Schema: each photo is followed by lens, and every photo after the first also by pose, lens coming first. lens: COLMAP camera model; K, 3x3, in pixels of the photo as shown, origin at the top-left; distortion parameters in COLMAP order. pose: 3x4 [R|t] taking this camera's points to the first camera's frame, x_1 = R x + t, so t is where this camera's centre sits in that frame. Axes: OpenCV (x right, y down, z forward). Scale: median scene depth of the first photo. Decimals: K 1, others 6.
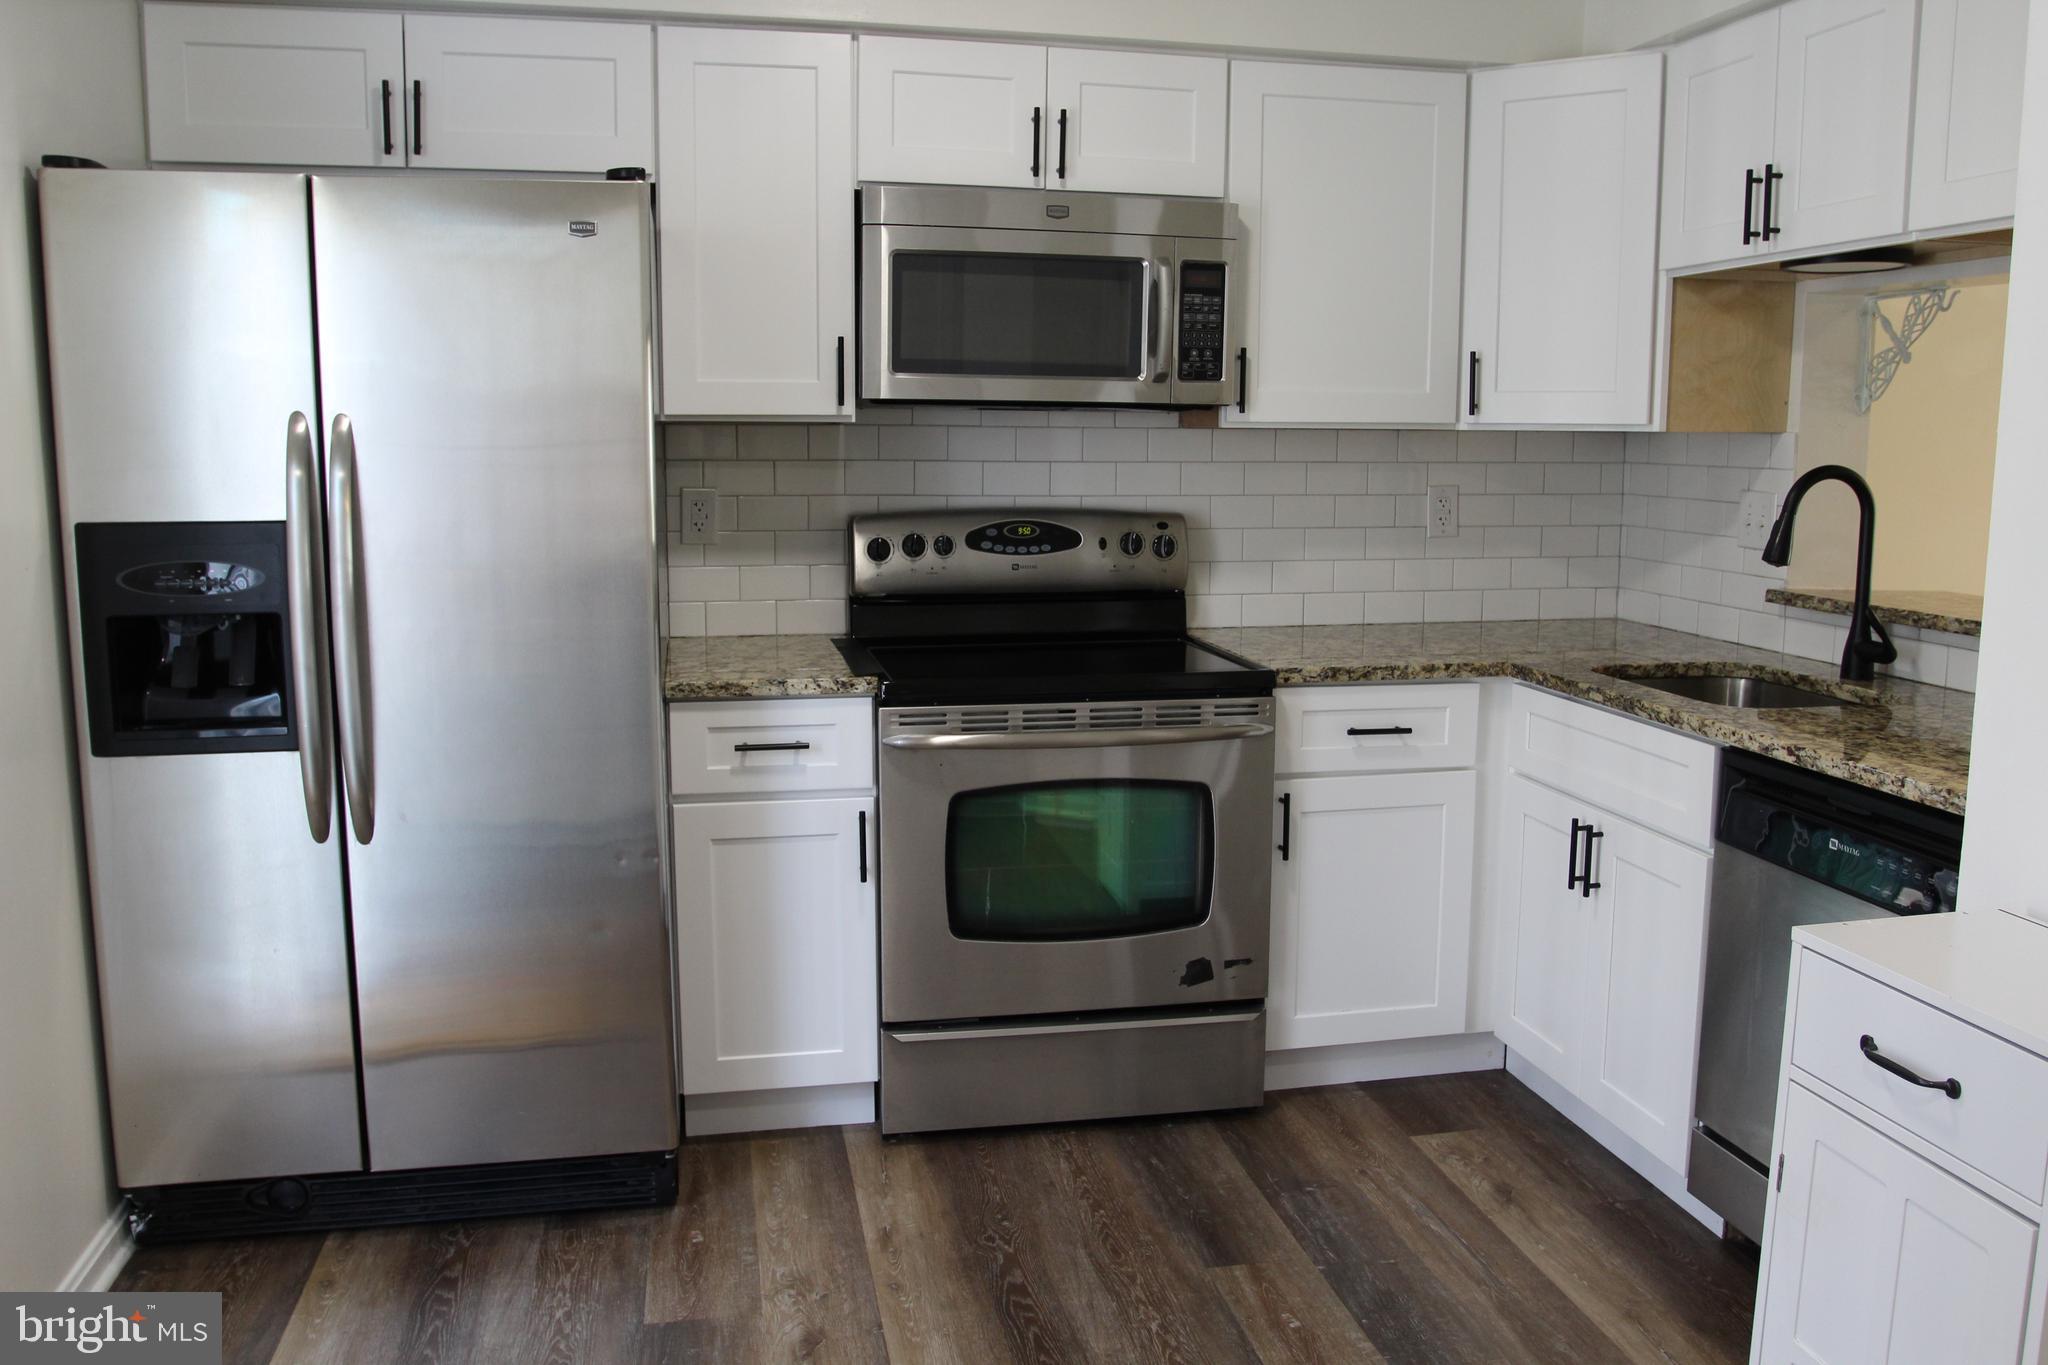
lens RADIAL K [[1631.4, 0, 1025.8], [0, 1631.4, 682.8], [0, 0, 1]] dist [-0.080948, 0.052824]
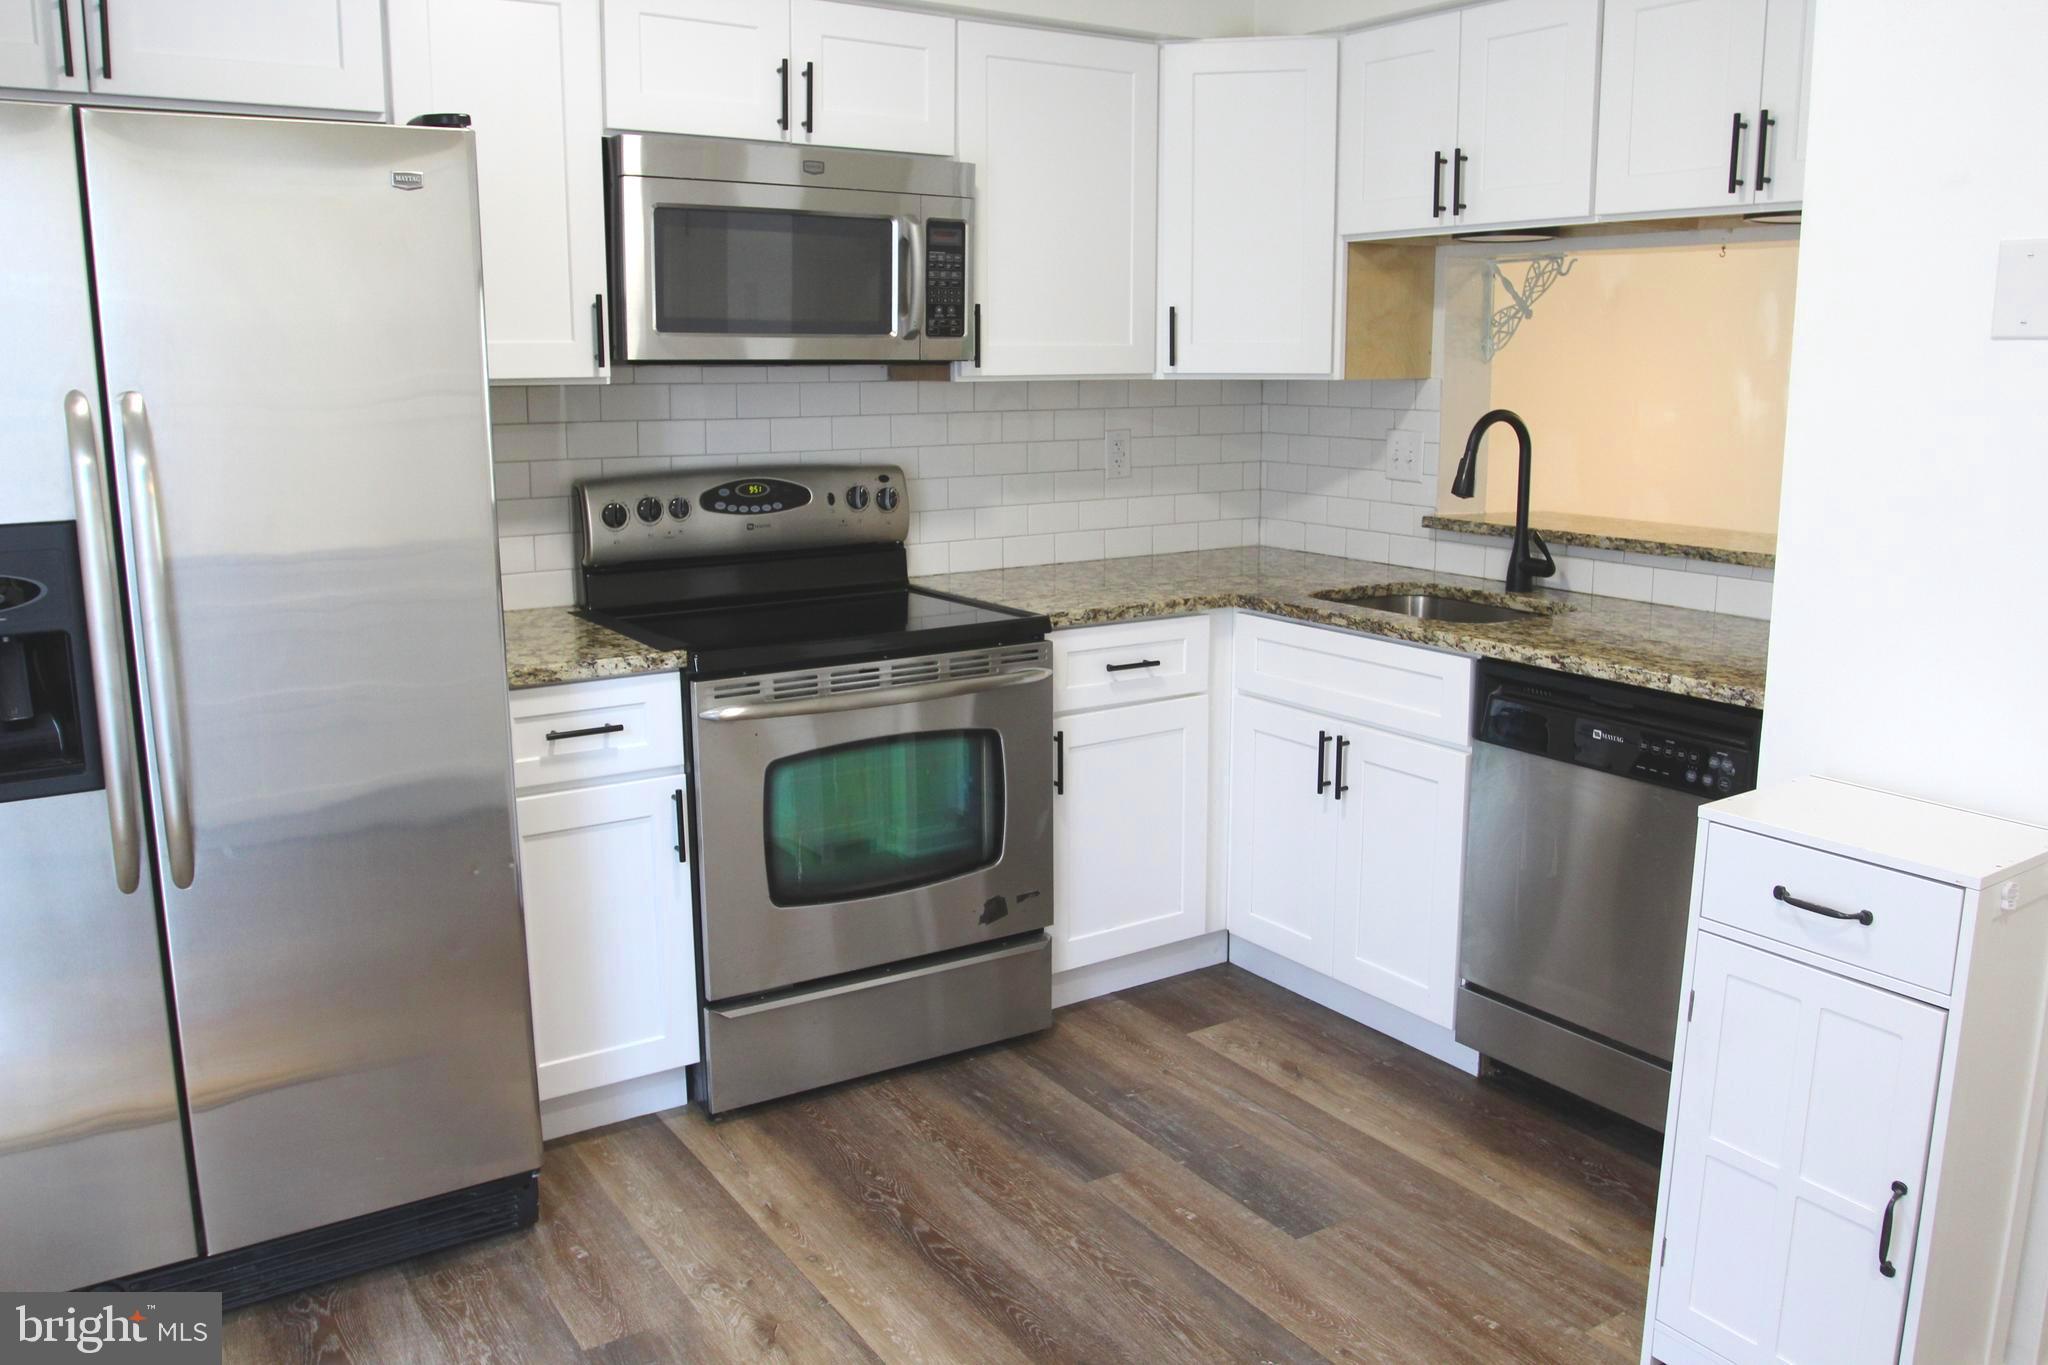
lens RADIAL K [[1631.4, 0, 1029.0], [0, 1631.4, 682.7], [0, 0, 1]] dist [-0.080948, 0.052824]
pose [[0.926779, -0.080647, 0.366846, -0.258096], [0.064117, 0.996311, 0.057046, -0.026543], [-0.370094, -0.029348, 0.928531, 0.027594]]
